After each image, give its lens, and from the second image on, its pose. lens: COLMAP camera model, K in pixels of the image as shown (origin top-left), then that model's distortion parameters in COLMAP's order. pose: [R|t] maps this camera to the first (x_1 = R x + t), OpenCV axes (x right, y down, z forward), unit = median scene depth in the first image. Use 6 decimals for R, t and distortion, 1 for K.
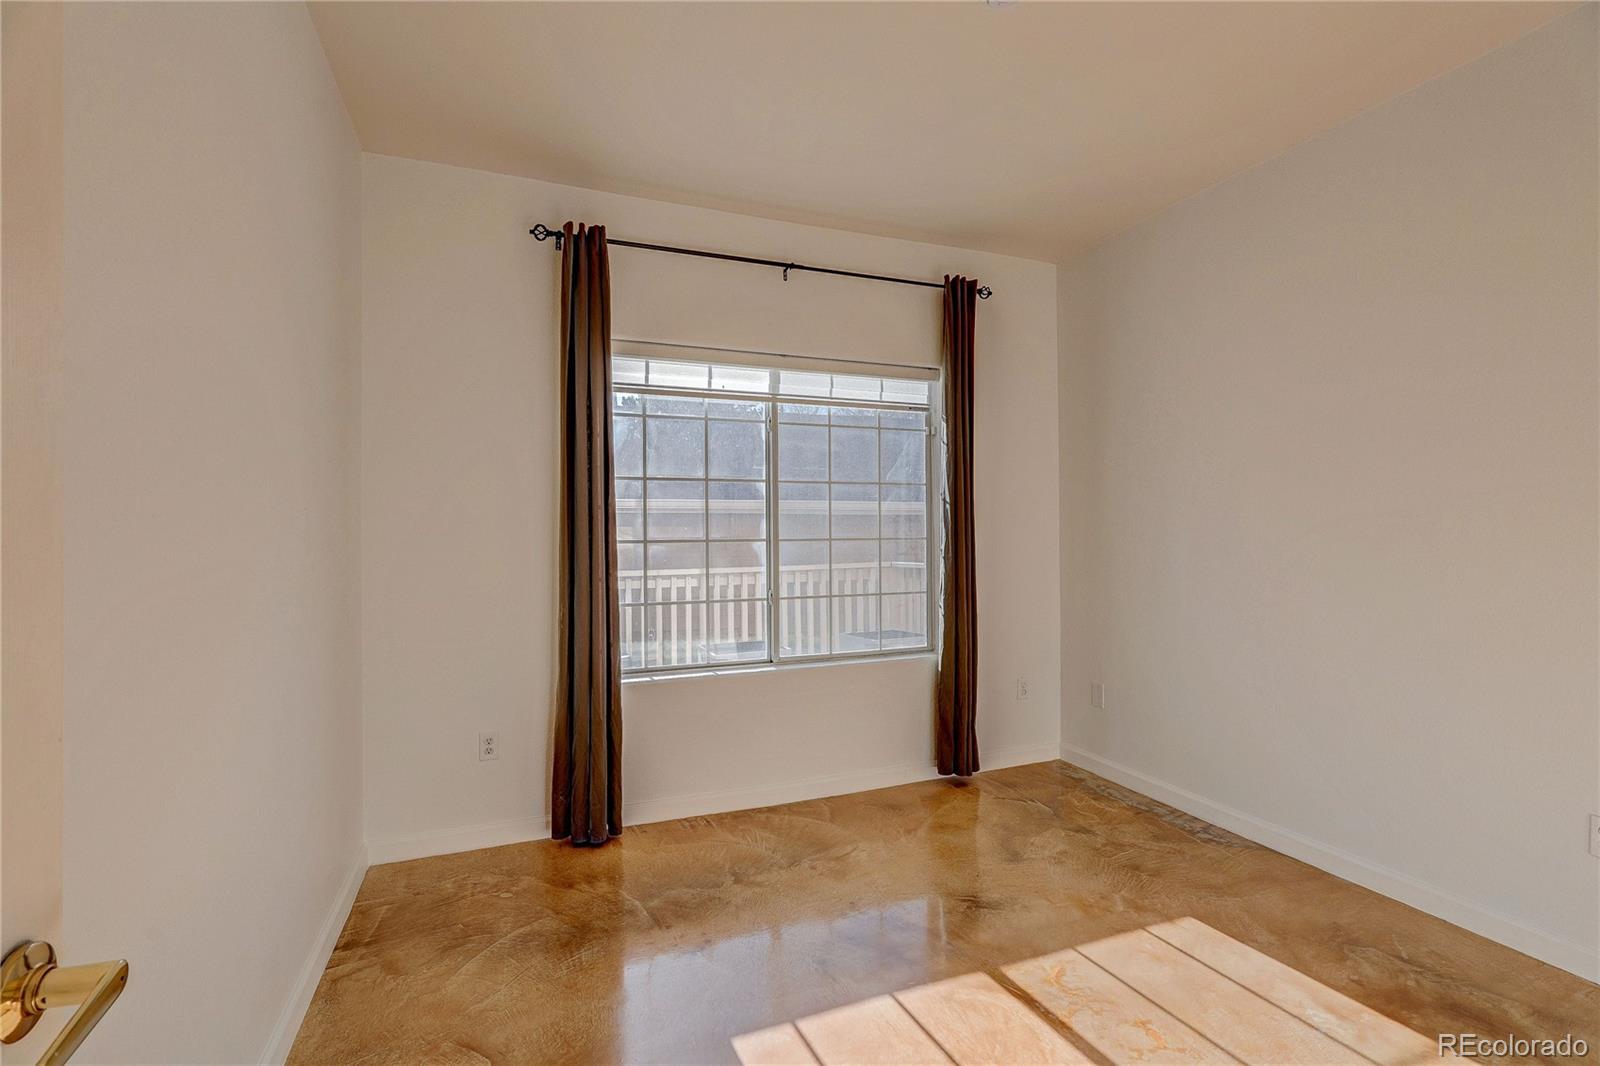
lens RADIAL K [[709.2, 0, 799.5], [0, 709.2, 543.3], [0, 0, 1]] dist [0.117211, -0.000080]
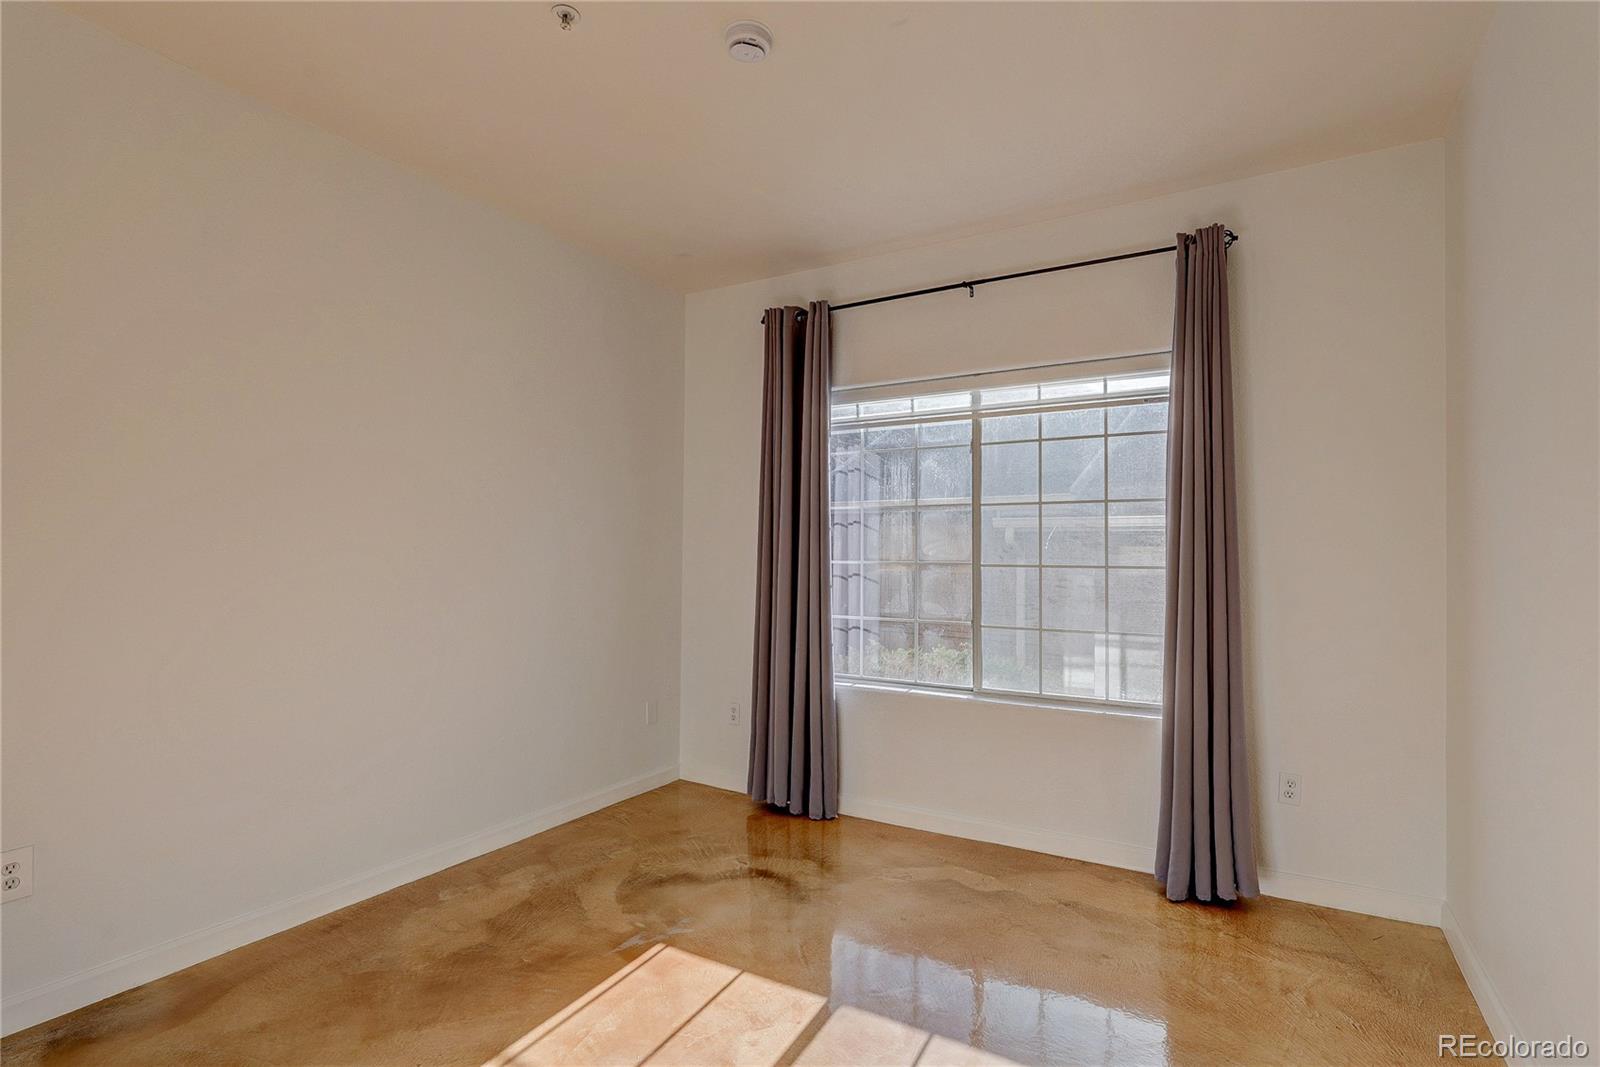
lens RADIAL K [[746.6, 0, 800.0], [0, 746.6, 533.5], [0, 0, 1]] dist [-0.000773, -0.000254]
pose [[0.644232, -0.008636, -0.764782, 0.578665], [-0.019555, 0.999423, -0.027758, -0.012578], [0.764580, 0.032838, 0.643691, 0.176636]]
